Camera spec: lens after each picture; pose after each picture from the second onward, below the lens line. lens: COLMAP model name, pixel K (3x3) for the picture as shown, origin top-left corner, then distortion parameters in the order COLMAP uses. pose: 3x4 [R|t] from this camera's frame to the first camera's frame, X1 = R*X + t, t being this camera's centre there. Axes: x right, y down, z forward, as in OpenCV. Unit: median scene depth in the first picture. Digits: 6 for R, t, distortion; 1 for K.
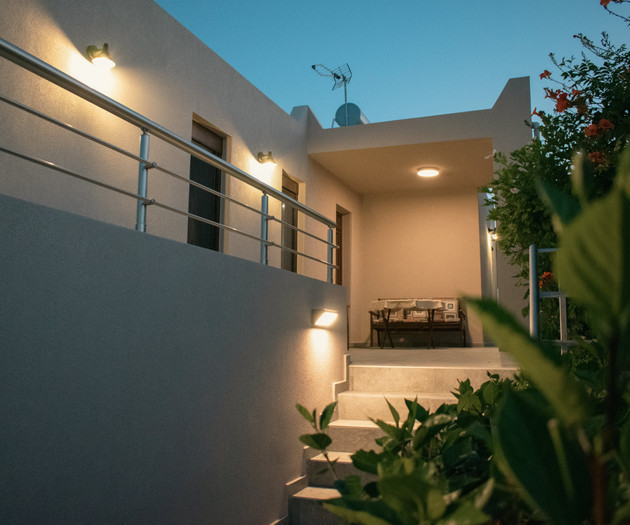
lens RADIAL K [[610.8, 0, 316.1], [0, 610.8, 263.2], [0, 0, 1]] dist [-0.076636, 0.000000]
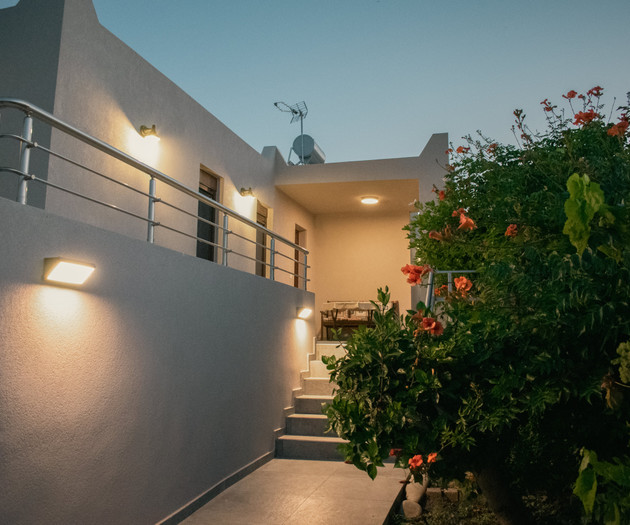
lens RADIAL K [[610.8, 0, 312.8], [0, 610.8, 265.6], [0, 0, 1]] dist [-0.076636, 0.000000]
pose [[0.995864, 0.015370, 0.089548, -0.048563], [-0.015430, 0.999881, -0.000025, -0.015329], [-0.089538, -0.001357, 0.995982, -0.270913]]
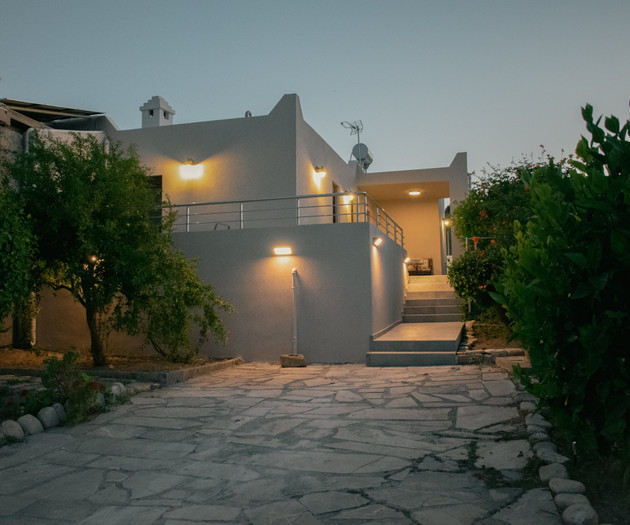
lens RADIAL K [[610.8, 0, 314.9], [0, 610.8, 263.9], [0, 0, 1]] dist [-0.076636, 0.000000]
pose [[0.995404, -0.016286, 0.094366, -0.355650], [0.011791, 0.998778, 0.047993, -0.024044], [-0.095032, -0.046660, 0.994380, -1.009055]]
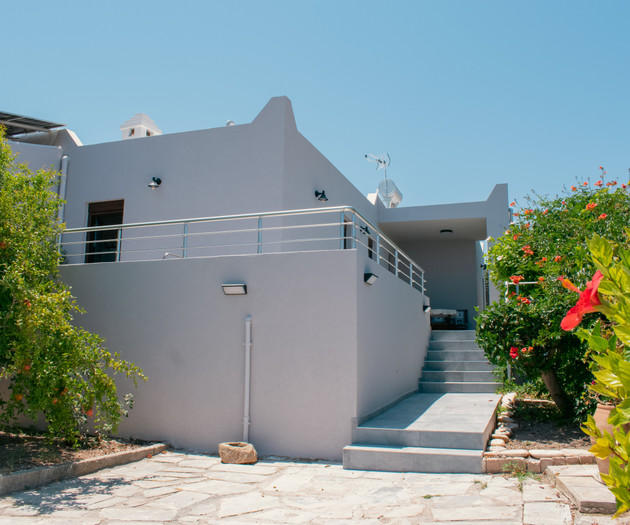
lens RADIAL K [[610.8, 0, 317.9], [0, 610.8, 258.1], [0, 0, 1]] dist [-0.076636, 0.000000]
pose [[0.999540, 0.007639, 0.029338, -0.241087], [-0.006282, 0.998918, -0.046085, -0.002927], [-0.029658, 0.045879, 0.998507, -0.717081]]
